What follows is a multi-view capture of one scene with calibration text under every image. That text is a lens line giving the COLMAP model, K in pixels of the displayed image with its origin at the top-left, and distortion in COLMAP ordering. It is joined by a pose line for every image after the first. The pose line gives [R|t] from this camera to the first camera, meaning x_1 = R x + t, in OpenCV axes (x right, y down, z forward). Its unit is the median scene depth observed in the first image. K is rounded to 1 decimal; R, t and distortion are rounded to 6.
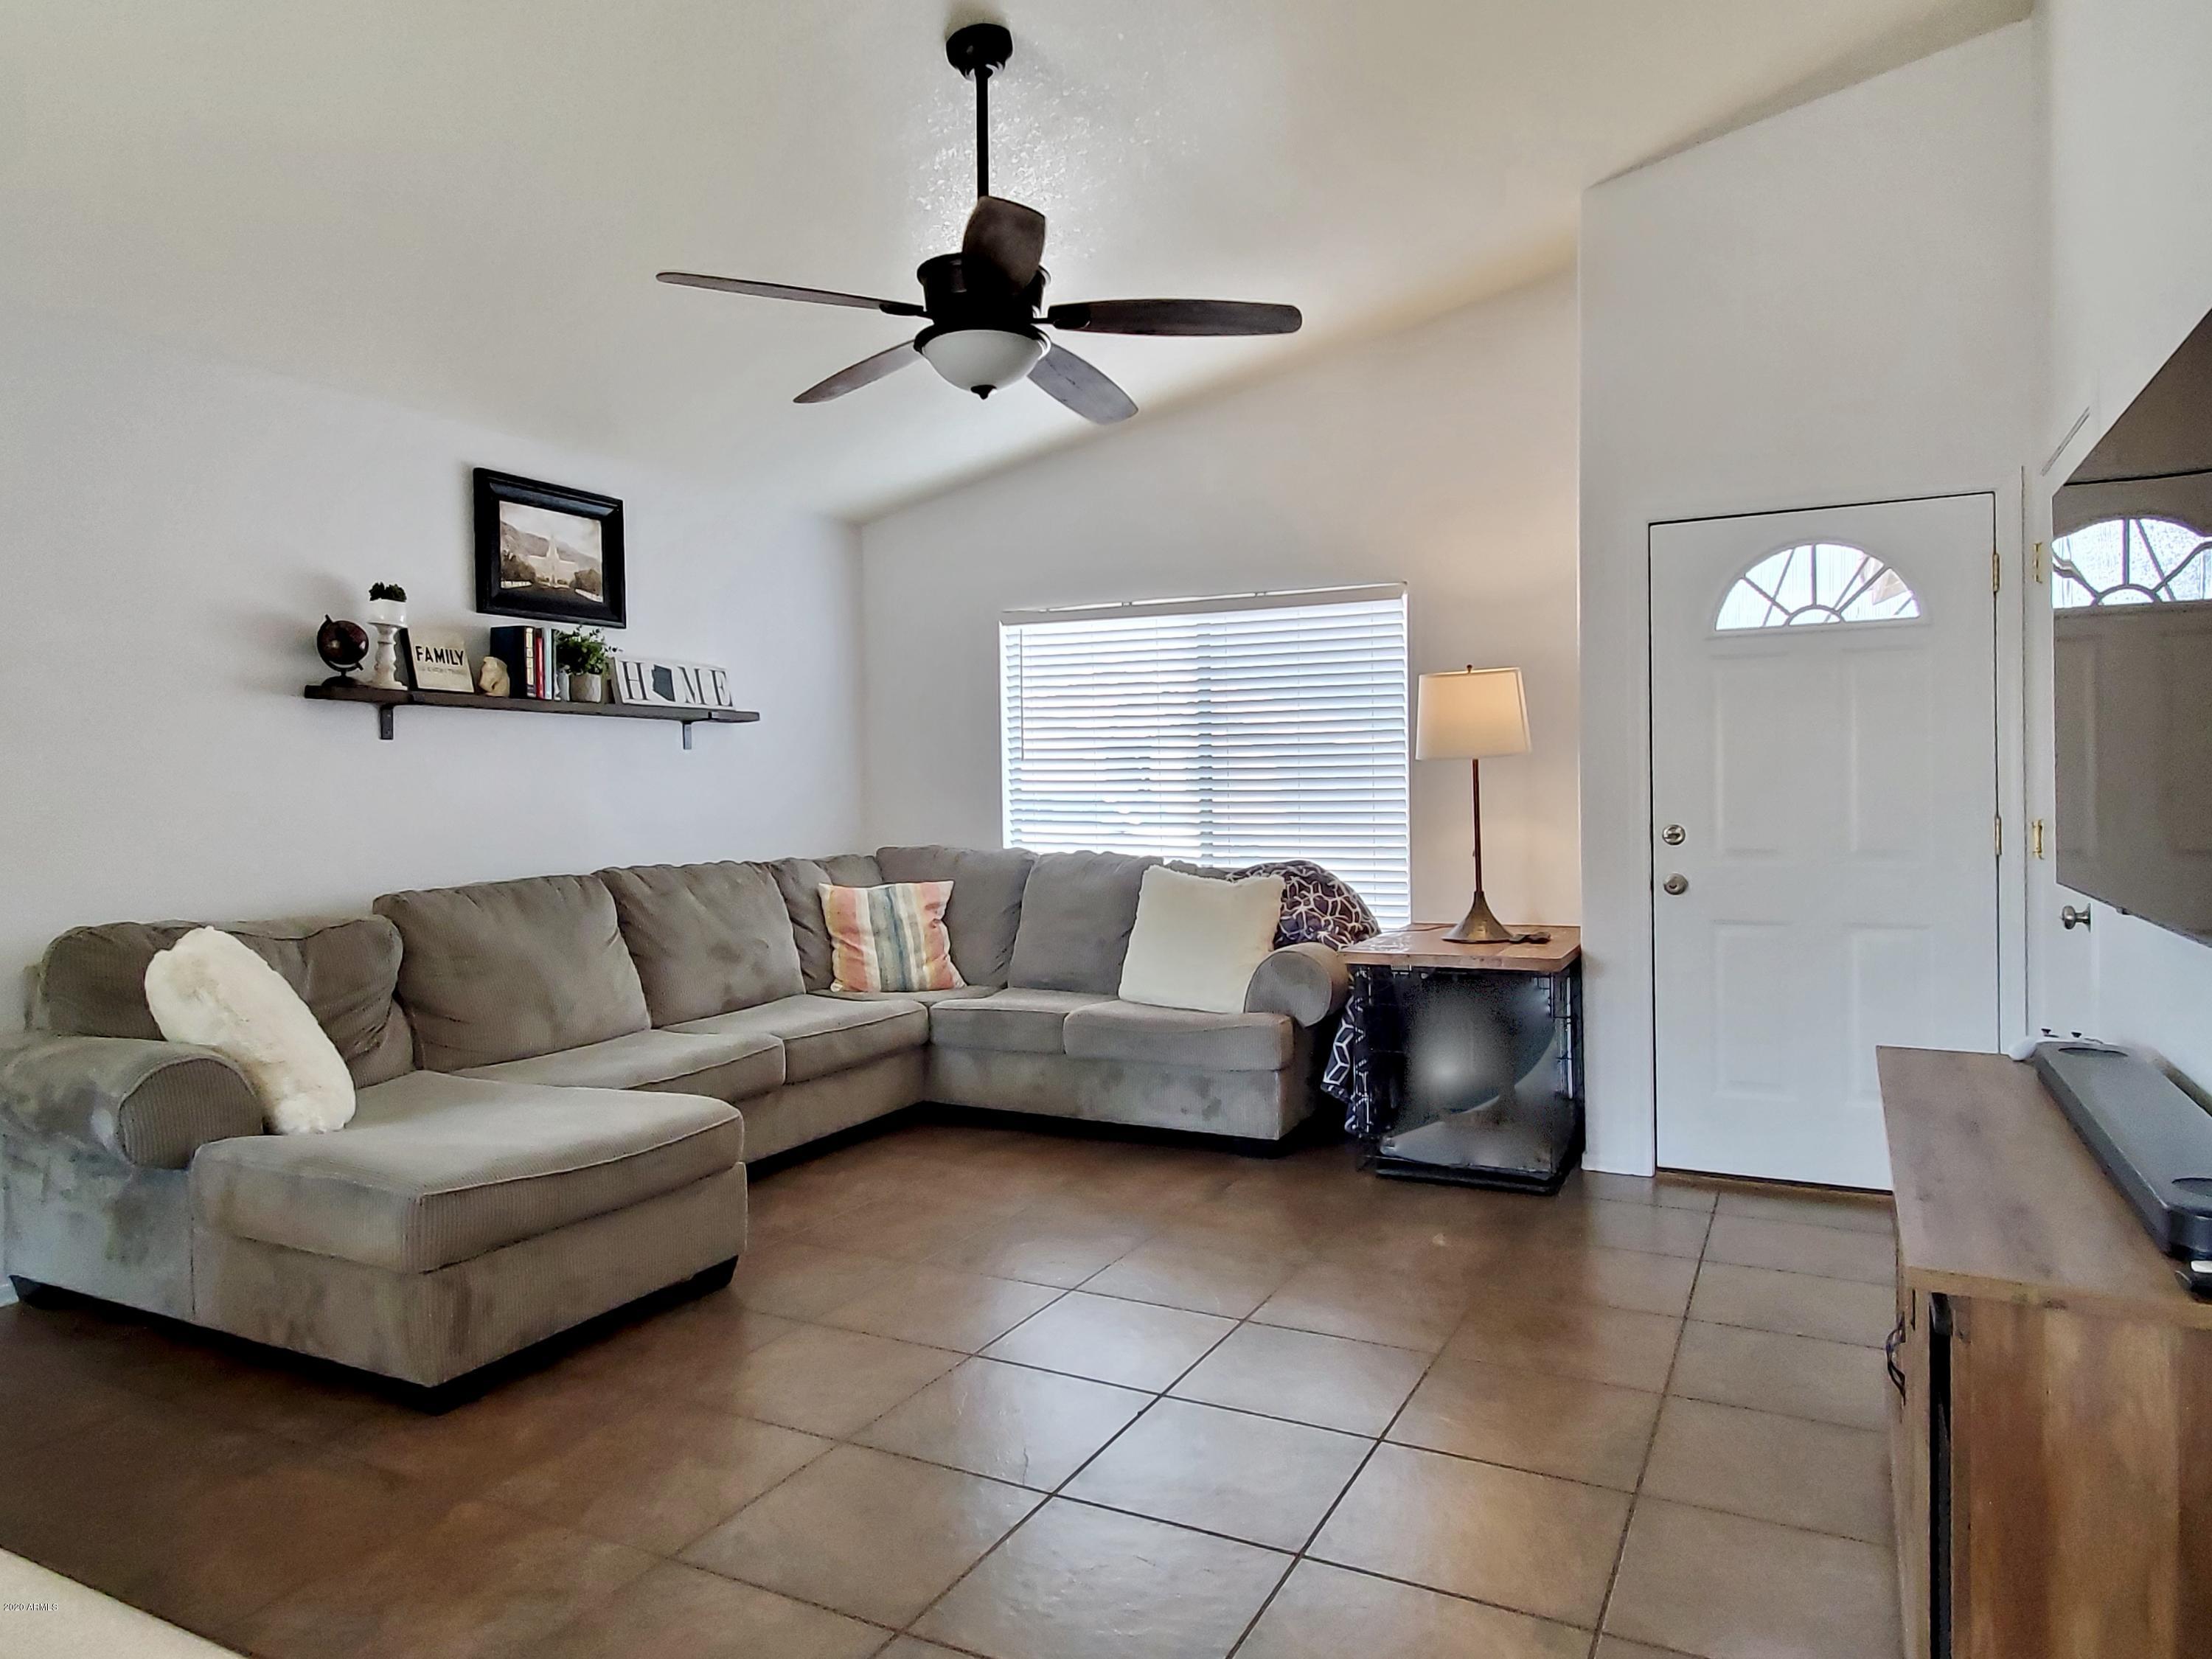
lens RADIAL K [[1418.1, 0, 1107.9], [0, 1418.1, 827.7], [0, 0, 1]] dist [0.000586, -0.001029]
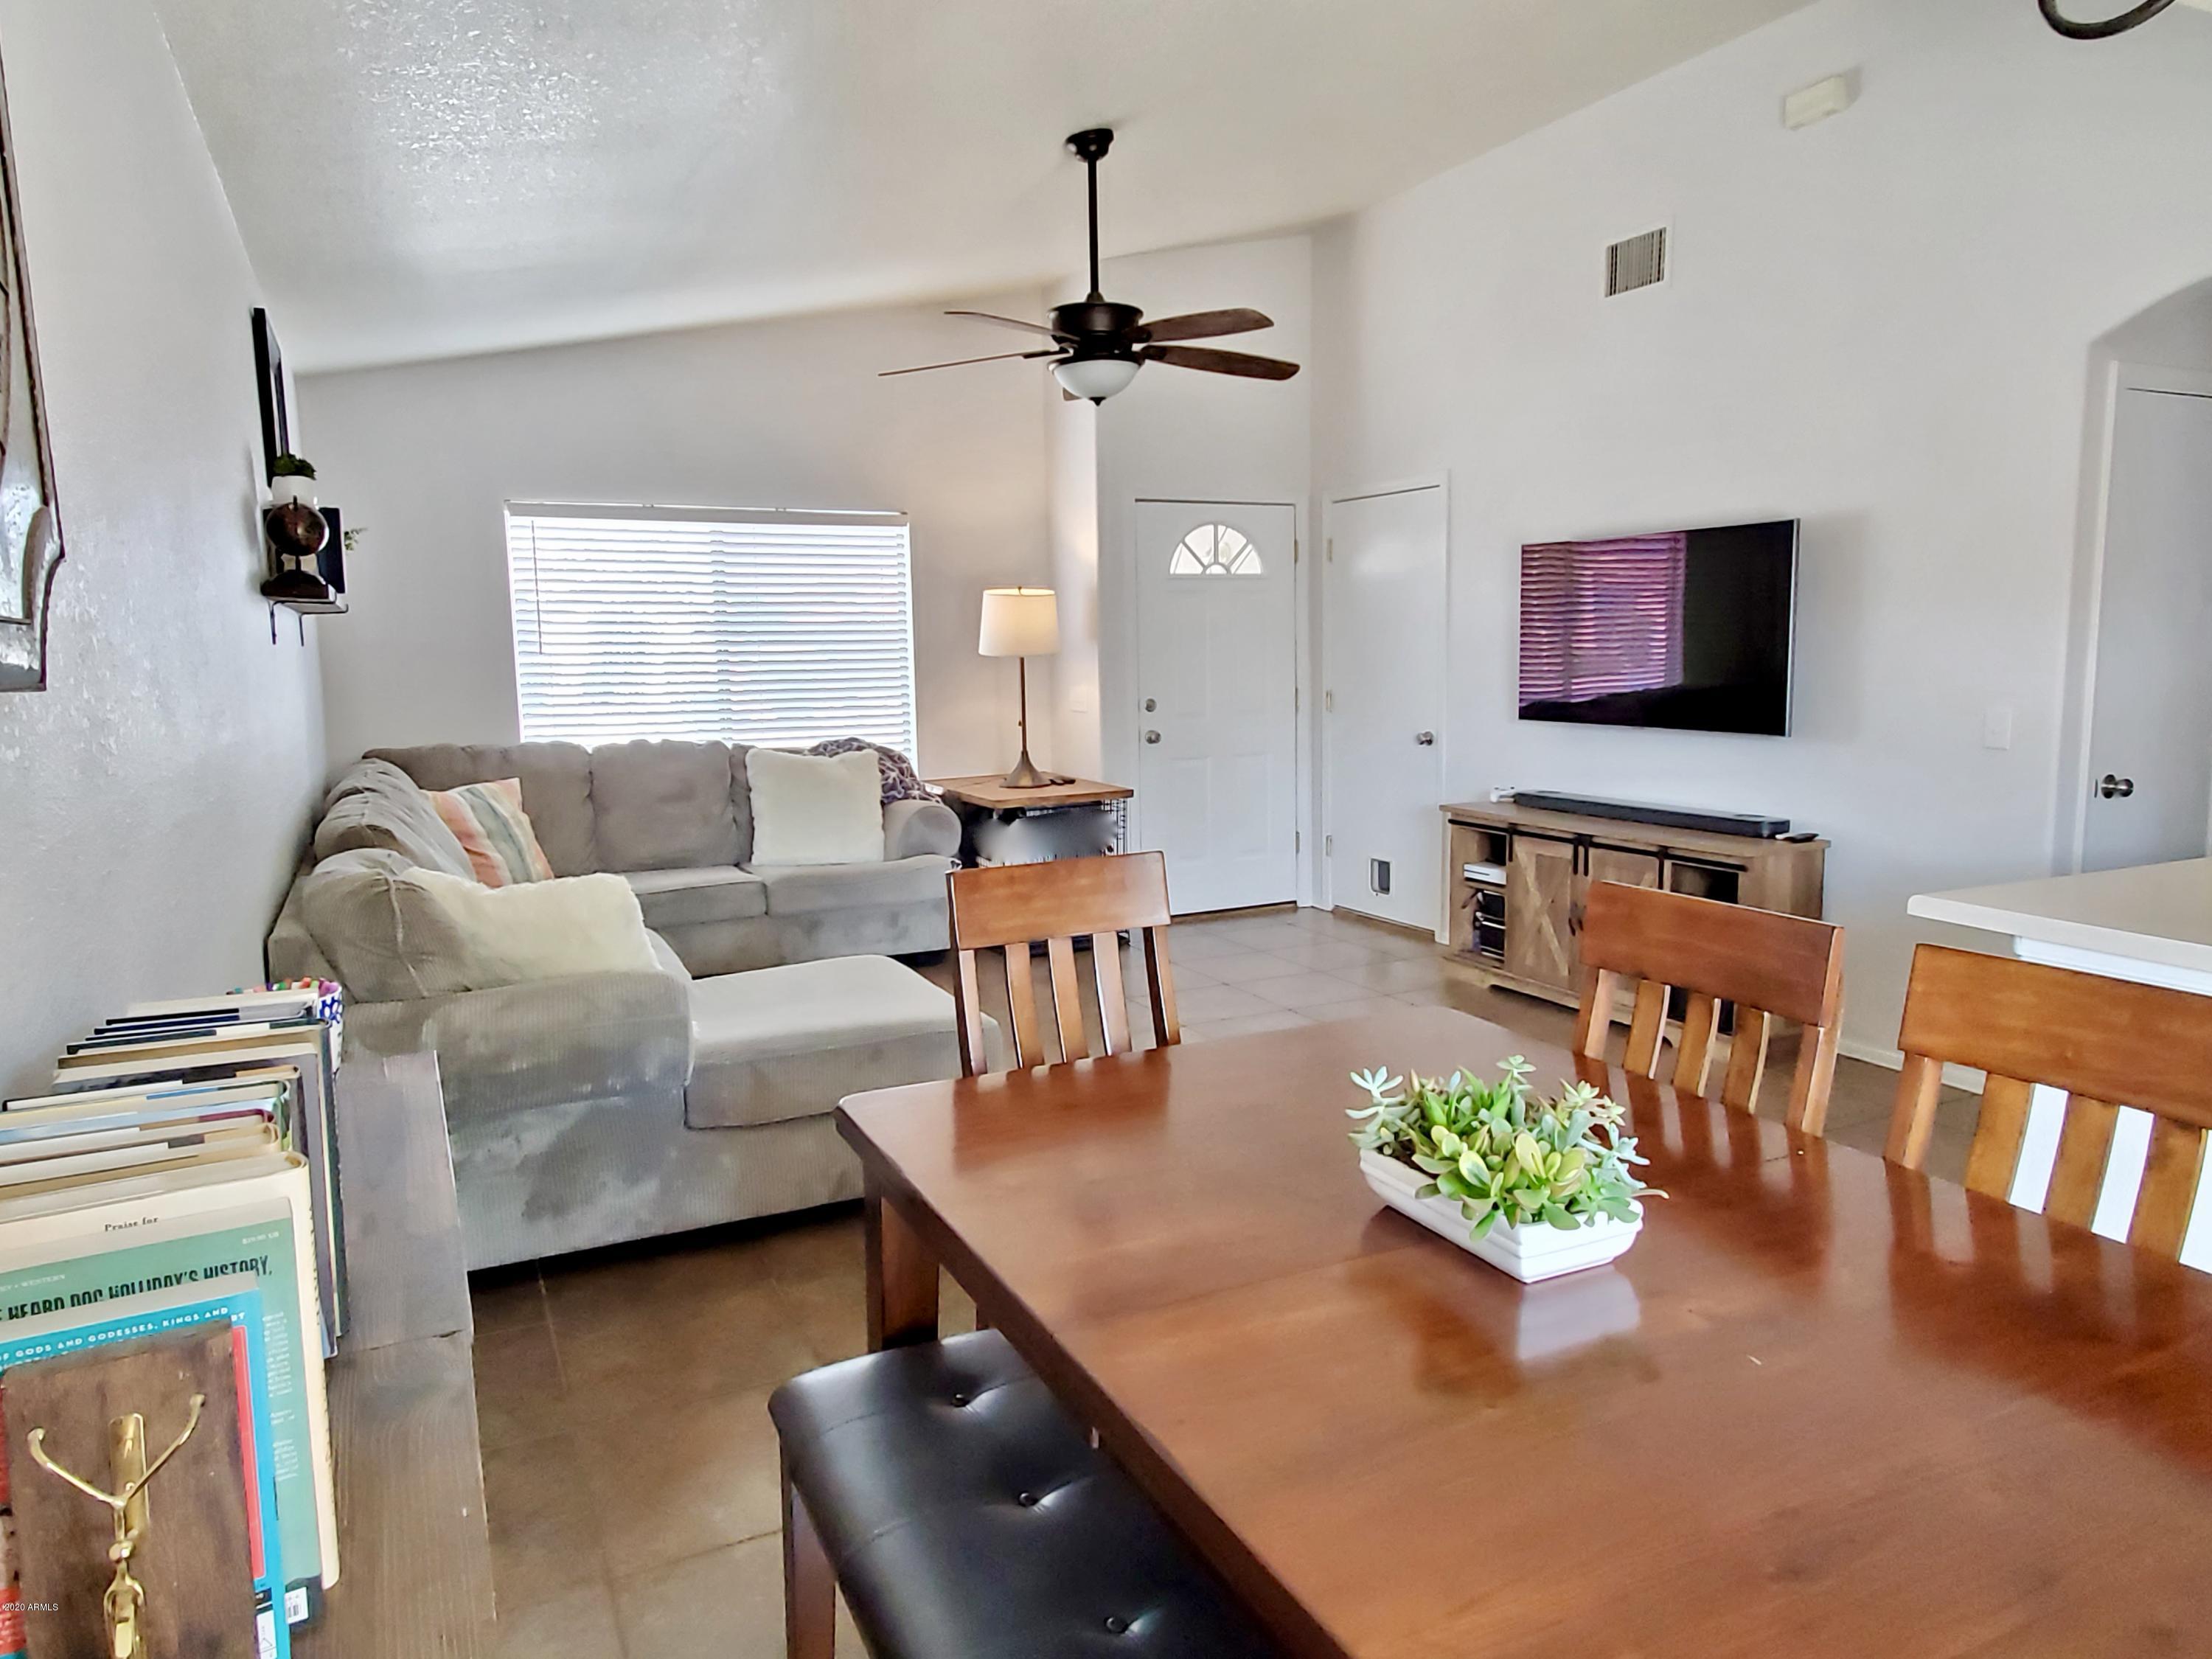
lens RADIAL K [[1418.1, 0, 1107.2], [0, 1418.1, 820.4], [0, 0, 1]] dist [0.000586, -0.001029]
pose [[0.591254, -0.099309, 0.800348, -0.814532], [0.028630, 0.994349, 0.102231, -0.027332], [-0.805977, -0.037530, 0.590755, 0.105364]]
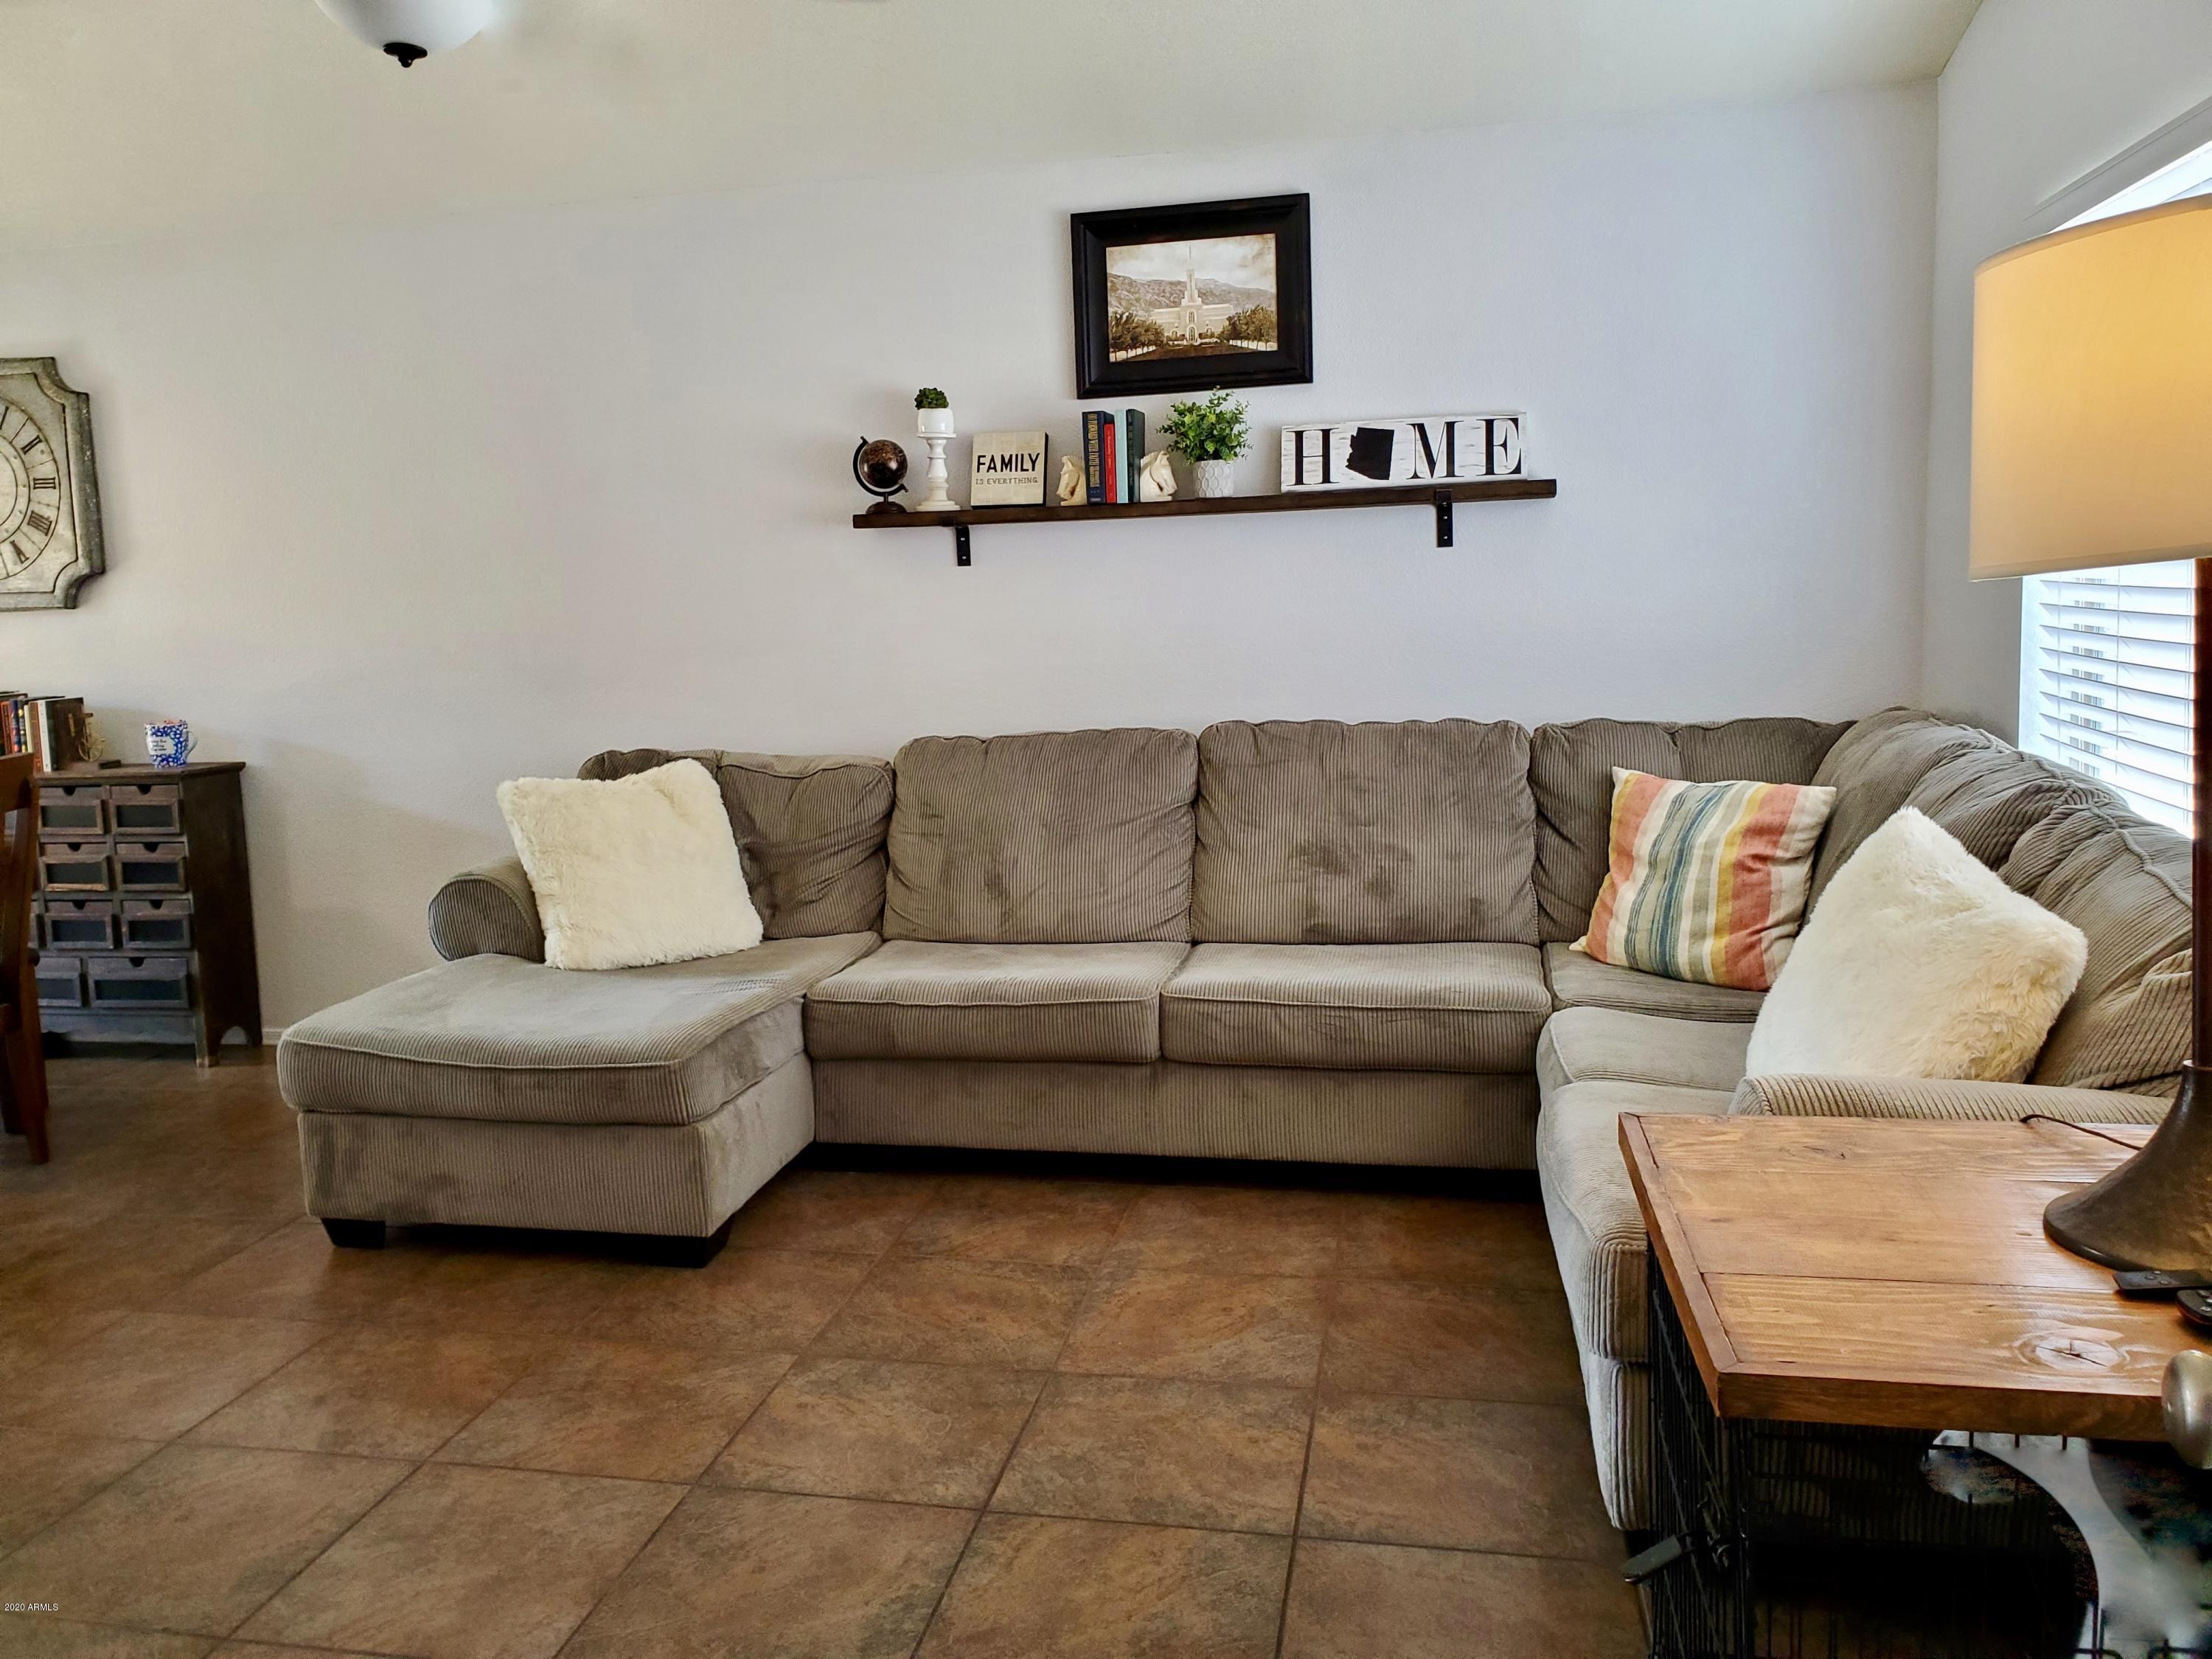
lens RADIAL K [[1623.2, 0, 1103.6], [0, 1623.2, 828.7], [0, 0, 1]] dist [0.047442, -0.001292]
pose [[0.252691, 0.136830, -0.957823, 0.475069], [0.004616, 0.989768, 0.142611, -0.039413], [0.967536, -0.040458, 0.249474, 0.742426]]
